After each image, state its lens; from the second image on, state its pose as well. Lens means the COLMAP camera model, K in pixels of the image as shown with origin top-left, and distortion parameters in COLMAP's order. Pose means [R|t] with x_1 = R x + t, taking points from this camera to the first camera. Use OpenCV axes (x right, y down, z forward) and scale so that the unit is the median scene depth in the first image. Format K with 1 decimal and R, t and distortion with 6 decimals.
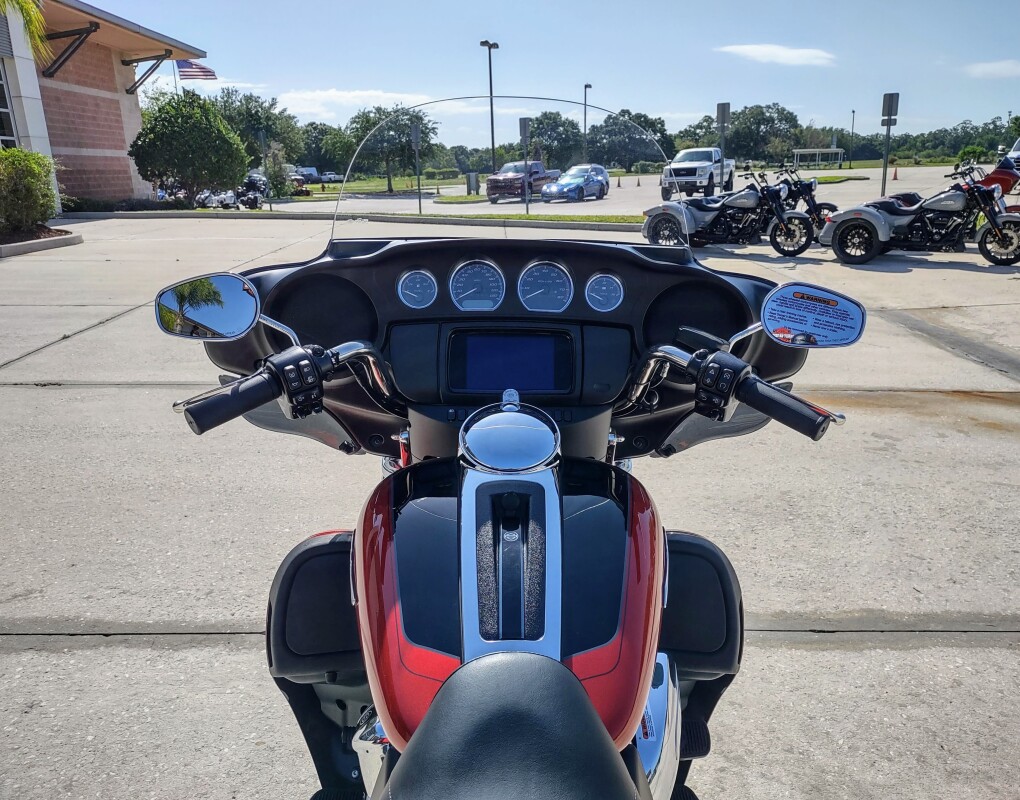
lens RADIAL K [[812.4, 0, 527.7], [0, 812.4, 400.5], [0, 0, 1]] dist [0.001365, -0.000341]
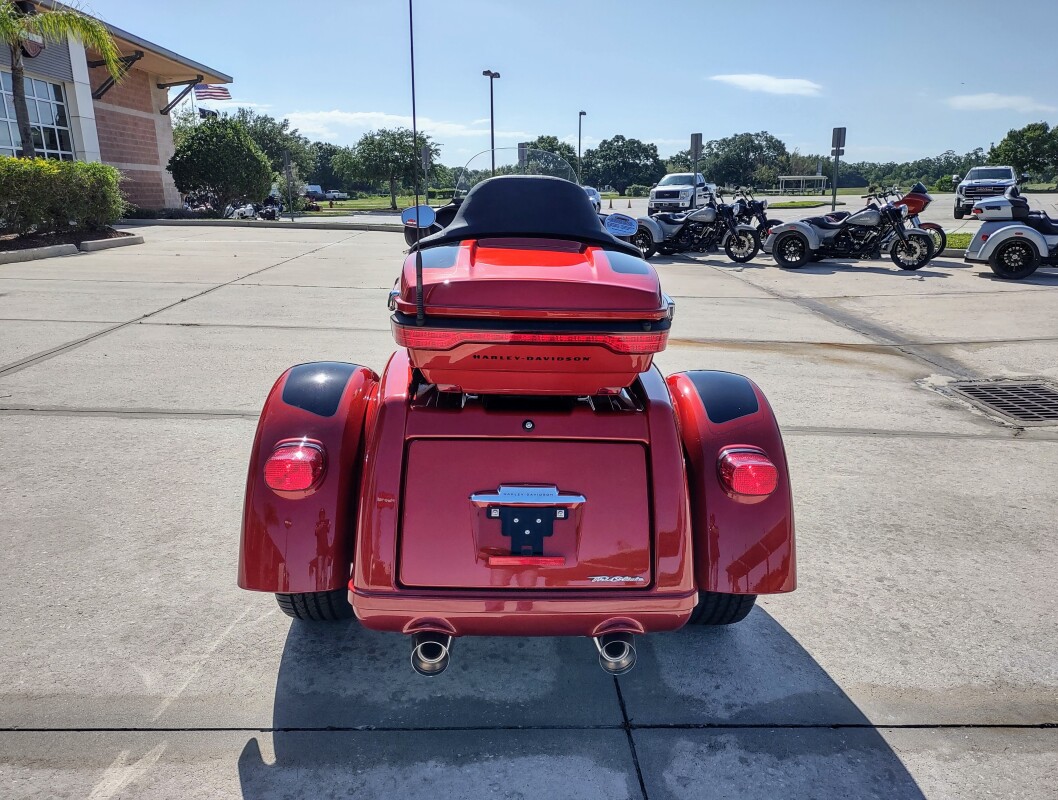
lens RADIAL K [[808.9, 0, 529.0], [0, 808.9, 400.0], [0, 0, 1]] dist [0.012762, -0.005596]
pose [[0.999852, 0.014709, 0.008928, 0.000279], [-0.014479, 0.999574, -0.025329, 0.029300], [-0.009297, 0.025196, 0.999639, -0.091551]]
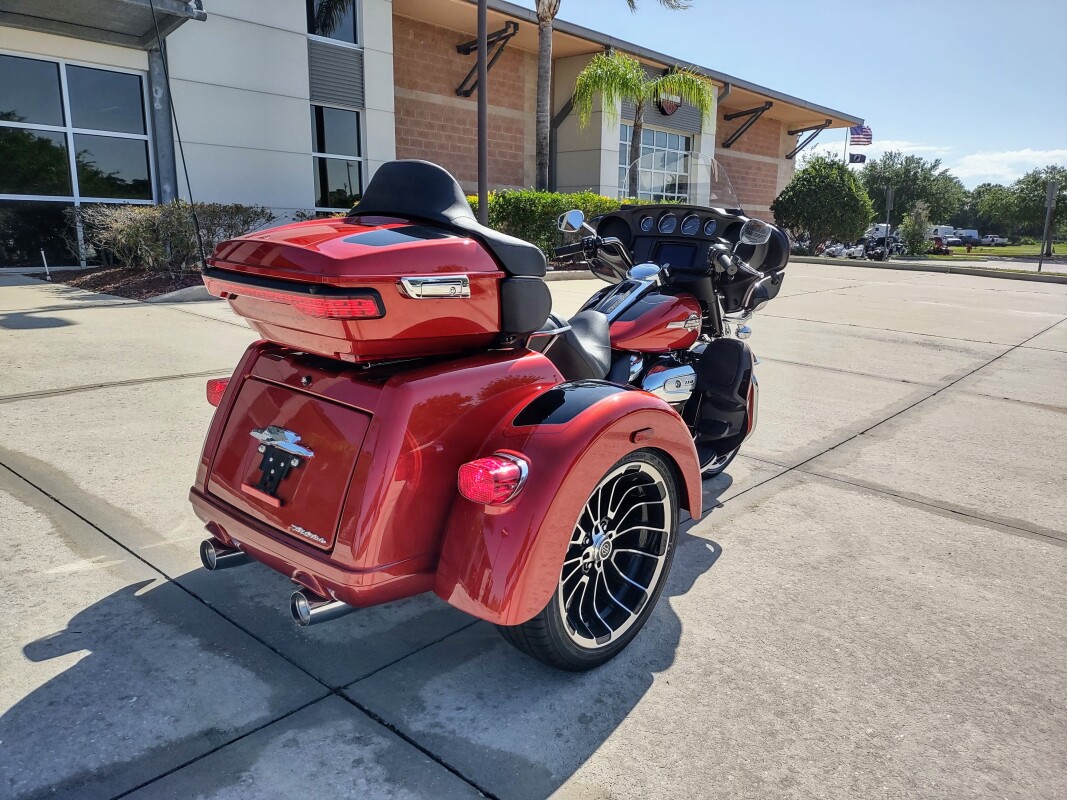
lens RADIAL K [[797.2, 0, 531.2], [0, 797.2, 410.7], [0, 0, 1]] dist [0.025370, -0.032694]
pose [[0.723375, 0.183402, -0.665651, 0.077490], [-0.219858, 0.975079, 0.029733, 0.024975], [0.654516, 0.124841, 0.745670, -0.059987]]
